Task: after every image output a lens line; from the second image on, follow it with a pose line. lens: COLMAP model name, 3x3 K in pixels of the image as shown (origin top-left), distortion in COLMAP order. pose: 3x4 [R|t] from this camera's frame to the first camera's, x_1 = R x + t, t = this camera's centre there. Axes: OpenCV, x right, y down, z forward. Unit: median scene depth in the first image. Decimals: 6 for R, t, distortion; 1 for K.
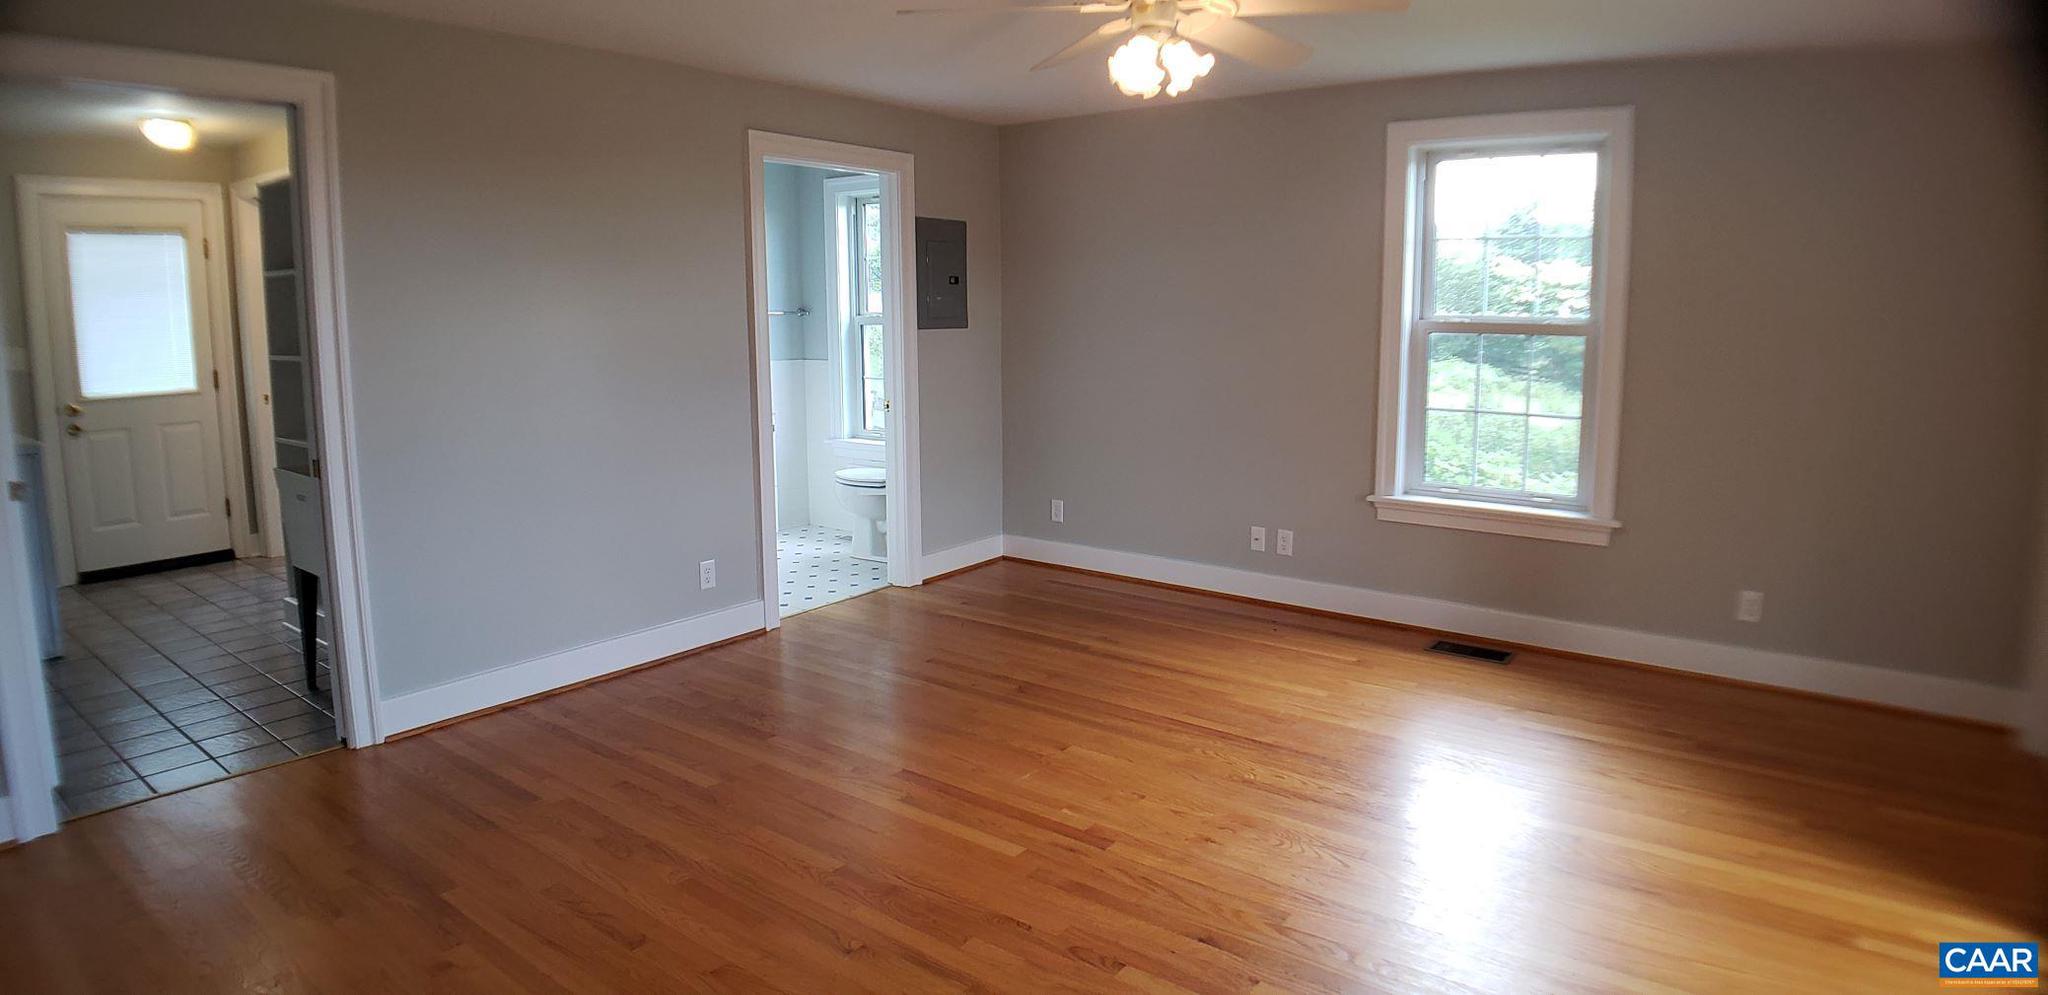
lens RADIAL K [[1121.4, 0, 1015.4], [0, 1121.4, 473.6], [0, 0, 1]] dist [-0.063282, -0.000523]
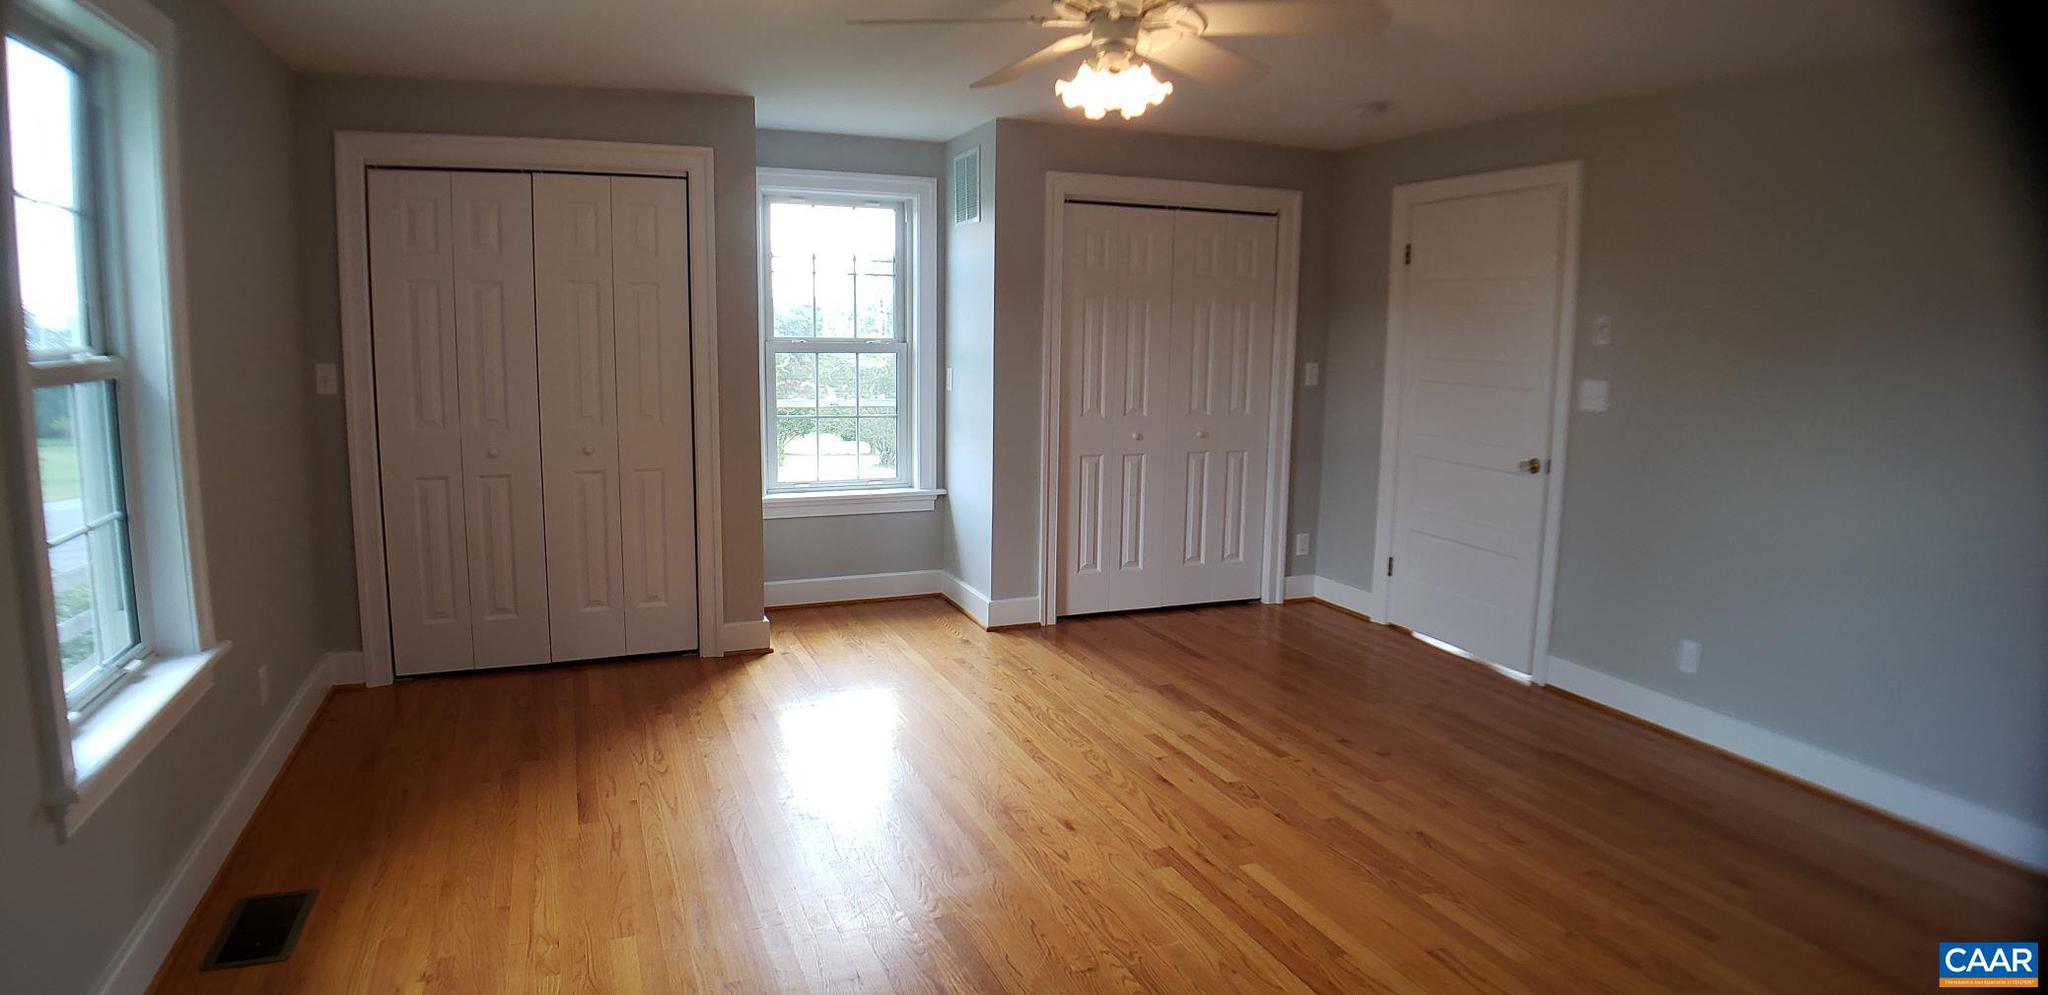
lens RADIAL K [[1121.4, 0, 1015.4], [0, 1121.4, 473.6], [0, 0, 1]] dist [-0.063282, -0.000523]
pose [[-0.865590, -0.096668, 0.491333, -0.242477], [0.046268, 0.961553, 0.270692, -0.264504], [-0.498611, 0.257042, -0.827839, 1.582039]]
